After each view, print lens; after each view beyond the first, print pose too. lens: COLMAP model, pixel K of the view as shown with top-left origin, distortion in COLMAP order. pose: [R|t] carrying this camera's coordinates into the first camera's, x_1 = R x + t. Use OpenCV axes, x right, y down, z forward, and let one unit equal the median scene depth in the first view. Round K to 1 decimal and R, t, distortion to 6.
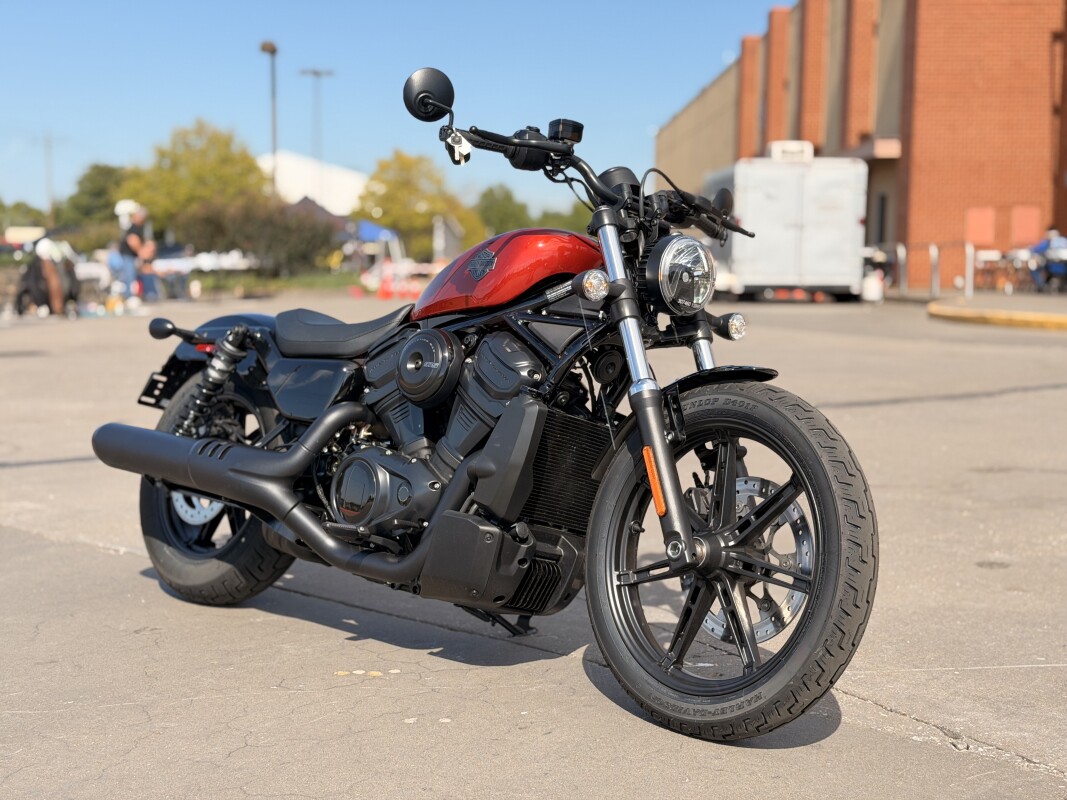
lens RADIAL K [[1570.7, 0, 533.5], [0, 1570.7, 400.0], [0, 0, 1]] dist [-0.036159, 1.100108]
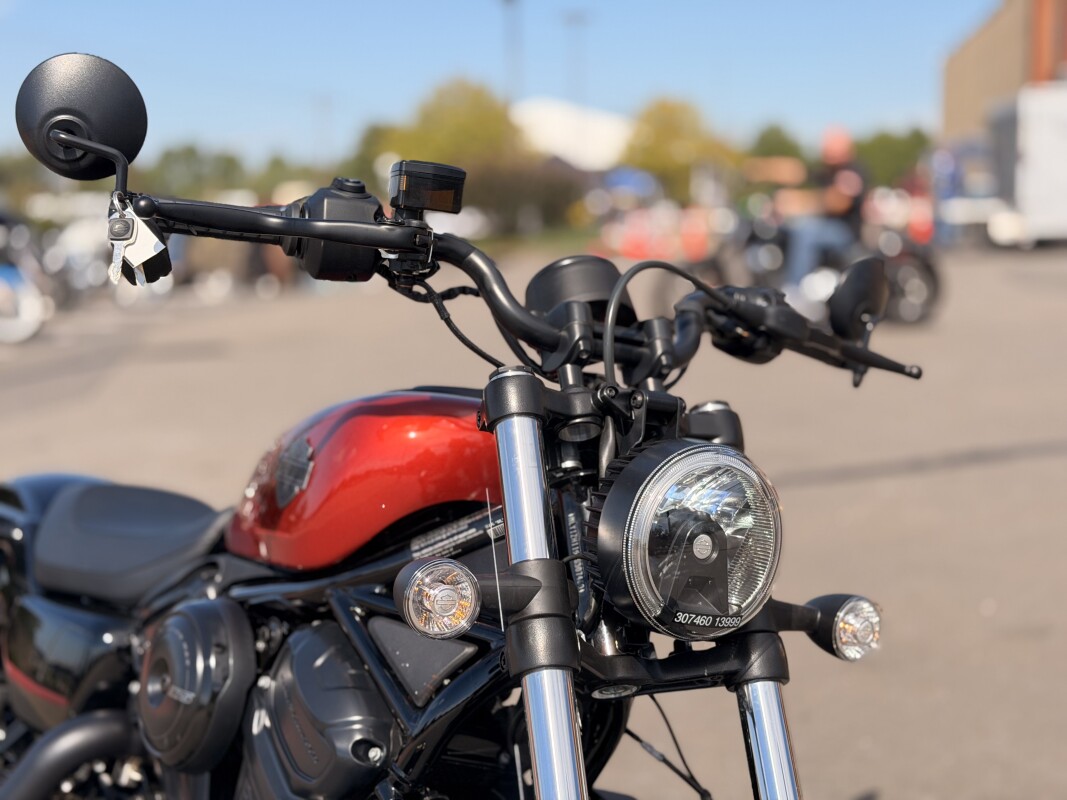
lens RADIAL K [[1570.7, 0, 533.5], [0, 1570.7, 400.0], [0, 0, 1]] dist [-0.036159, 1.100108]
pose [[0.984124, -0.007928, -0.177306, 0.121860], [0.014570, 0.999239, 0.036190, -0.126740], [0.176884, -0.038198, 0.983490, 0.580131]]
